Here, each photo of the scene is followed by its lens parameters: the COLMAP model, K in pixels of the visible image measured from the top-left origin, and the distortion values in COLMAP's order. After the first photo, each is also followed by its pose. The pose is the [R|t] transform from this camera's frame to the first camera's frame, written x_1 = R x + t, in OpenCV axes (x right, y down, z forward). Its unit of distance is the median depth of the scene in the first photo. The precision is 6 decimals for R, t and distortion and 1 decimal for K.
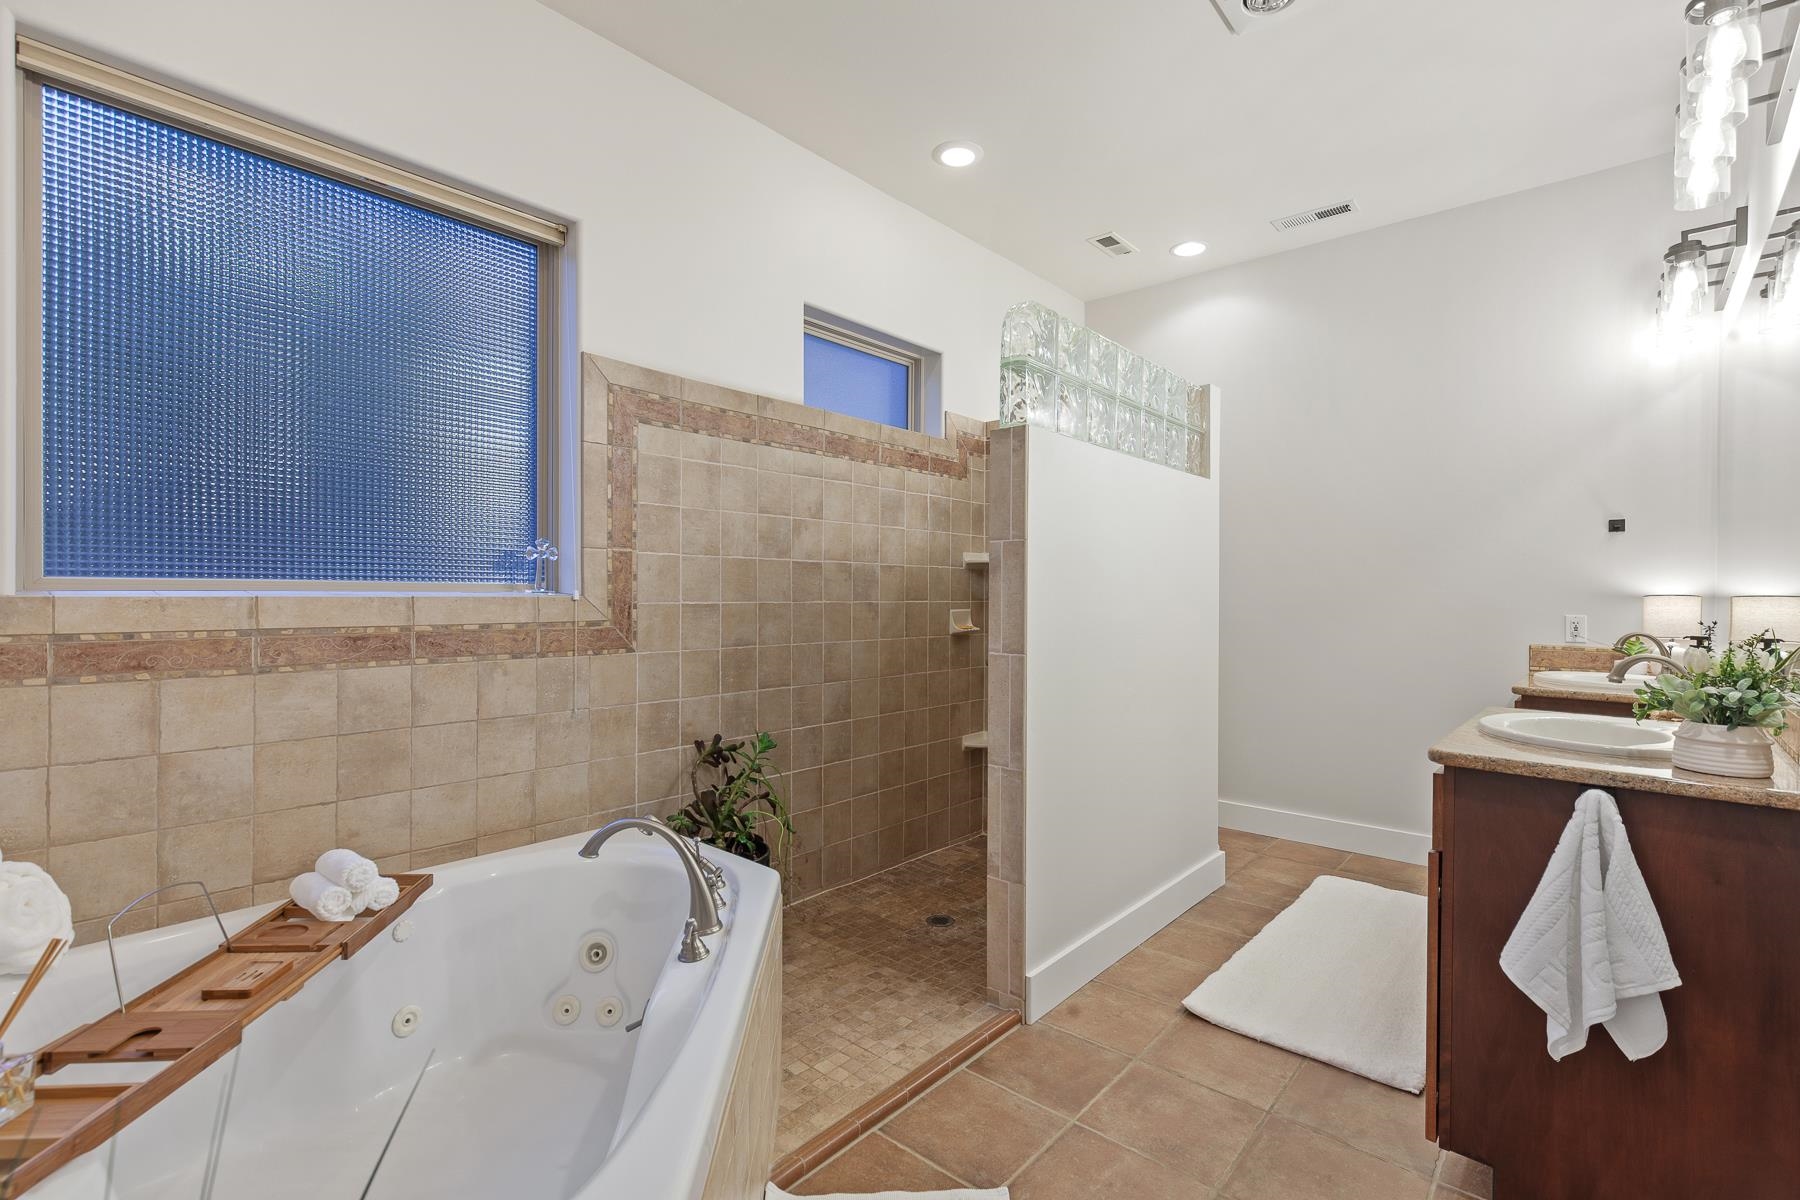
lens RADIAL K [[822.0, 0, 916.6], [0, 822.0, 592.8], [0, 0, 1]] dist [0.006977, -0.002620]
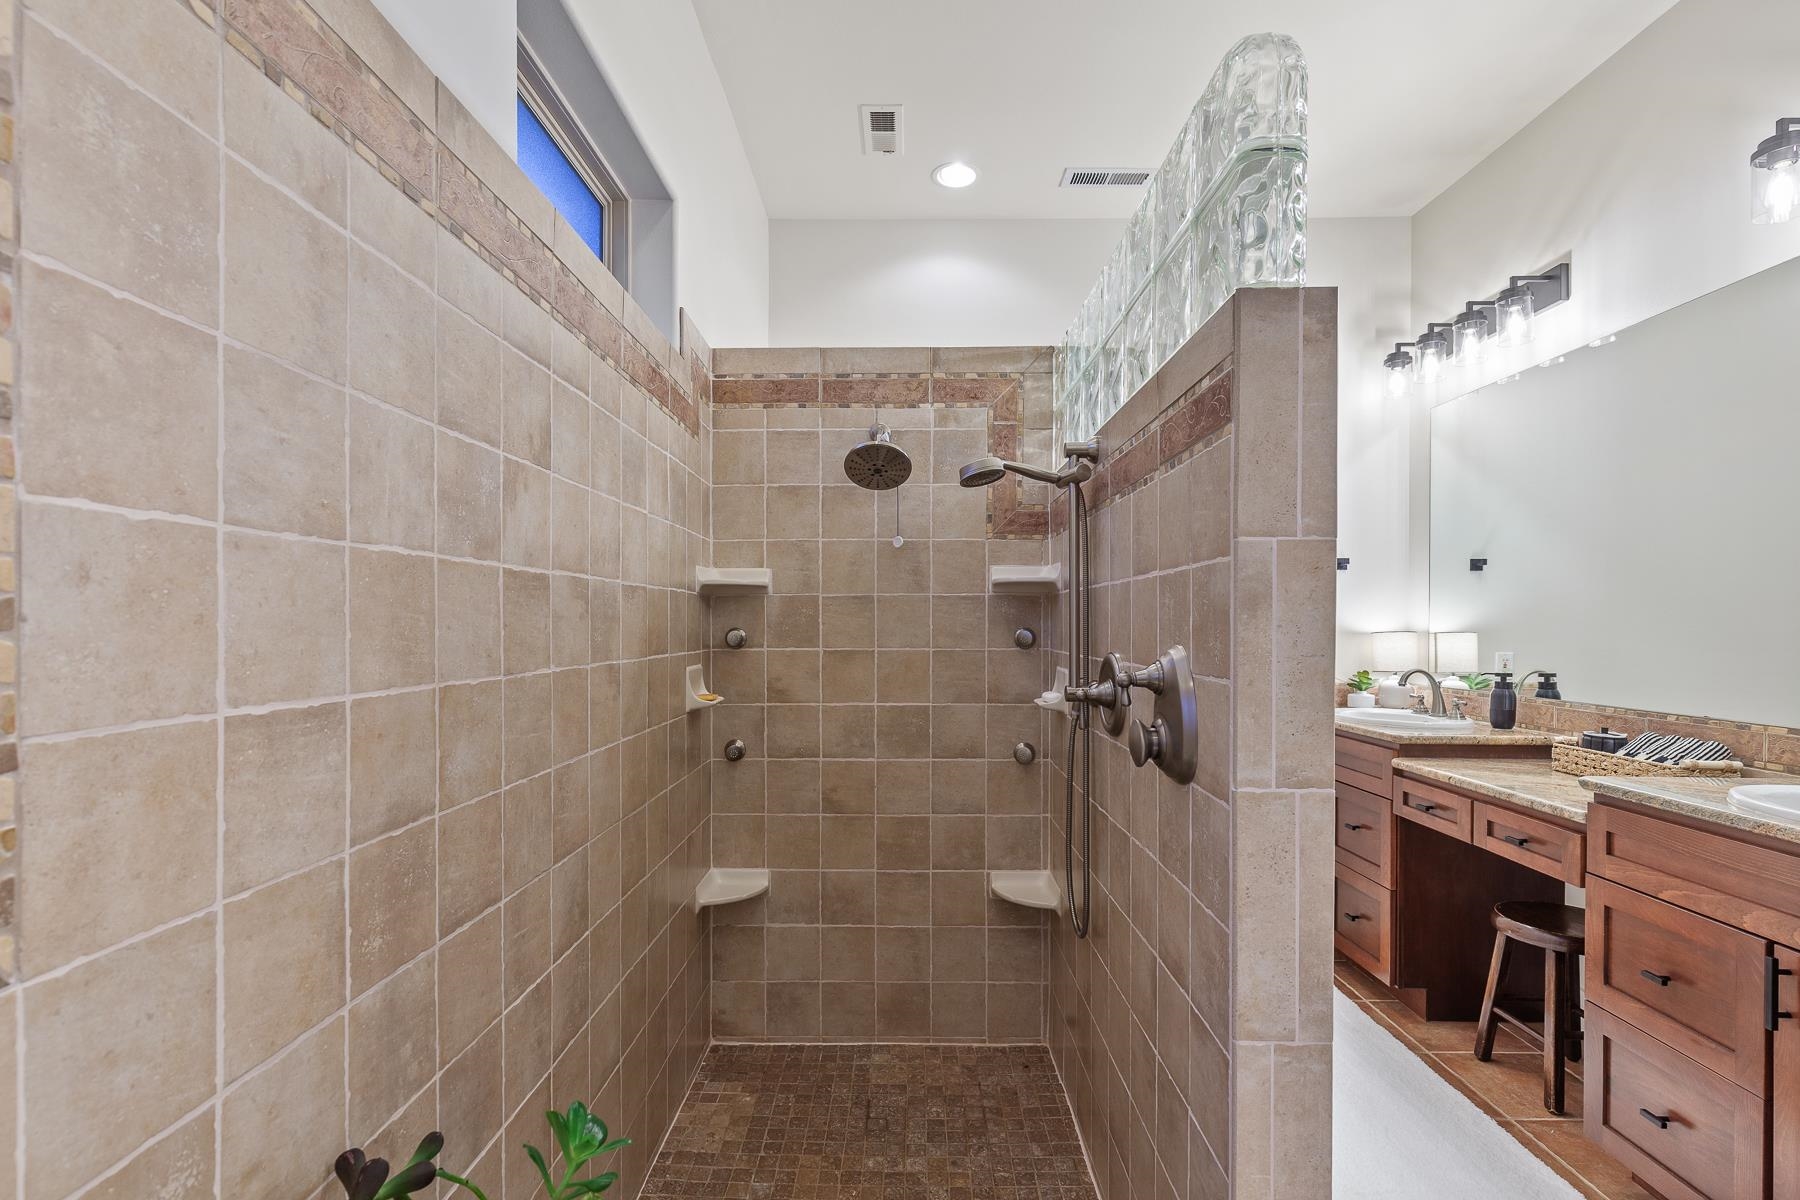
lens RADIAL K [[822.0, 0, 892.1], [0, 822.0, 618.5], [0, 0, 1]] dist [0.006977, -0.002620]
pose [[0.762330, -0.001888, 0.647186, -0.279997], [0.003171, 0.999995, -0.000818, -0.015778], [-0.647181, 0.002676, 0.762332, 0.641208]]
